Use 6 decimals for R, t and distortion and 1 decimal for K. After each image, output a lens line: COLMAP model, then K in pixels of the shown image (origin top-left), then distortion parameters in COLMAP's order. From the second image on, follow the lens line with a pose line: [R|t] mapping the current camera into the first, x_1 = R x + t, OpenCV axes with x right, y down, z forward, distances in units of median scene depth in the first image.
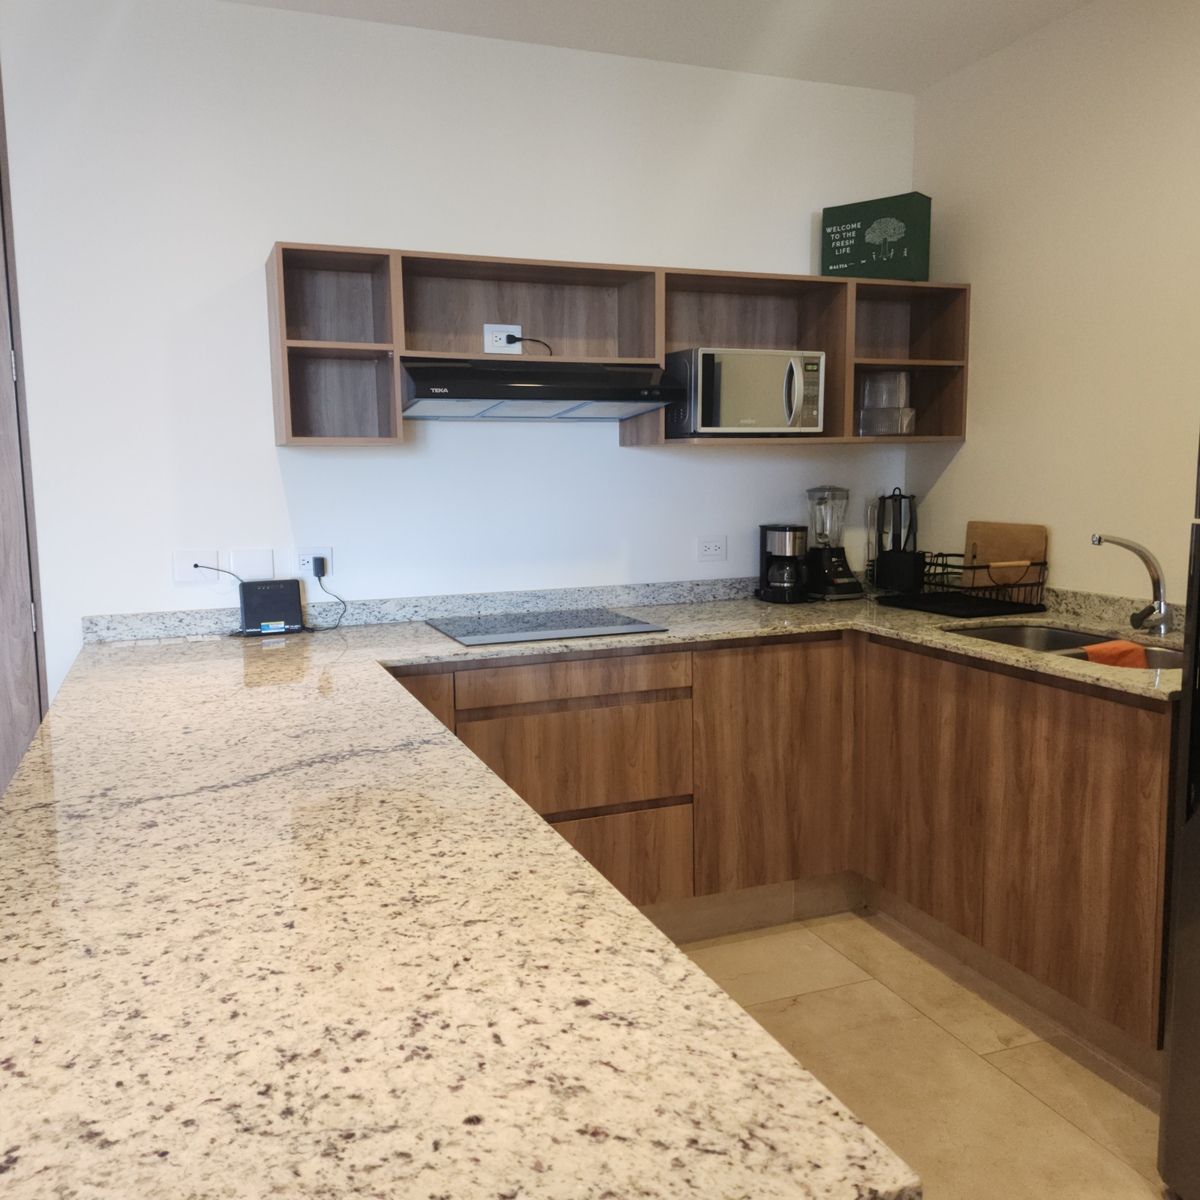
lens RADIAL K [[1076.0, 0, 620.9], [0, 1076.0, 591.8], [0, 0, 1]] dist [0.125231, -0.131787]
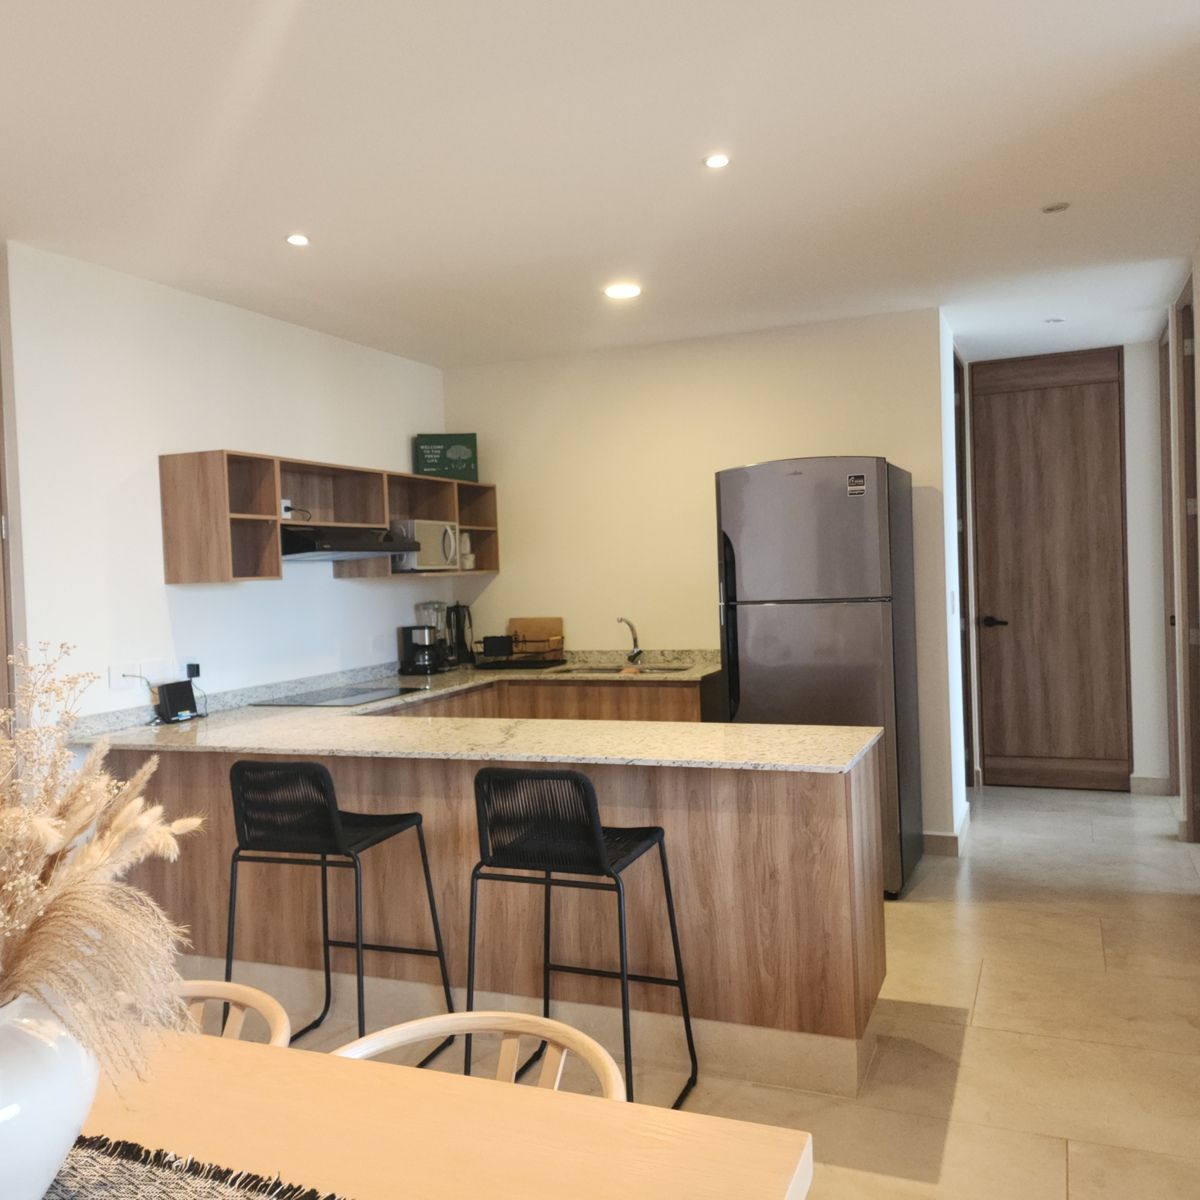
lens RADIAL K [[1076.0, 0, 620.9], [0, 1076.0, 591.8], [0, 0, 1]] dist [0.125231, -0.131787]
pose [[0.685699, -0.028667, 0.727321, -0.854771], [0.110278, 0.991781, -0.064877, 0.025797], [-0.719483, 0.124694, 0.683224, -0.325278]]
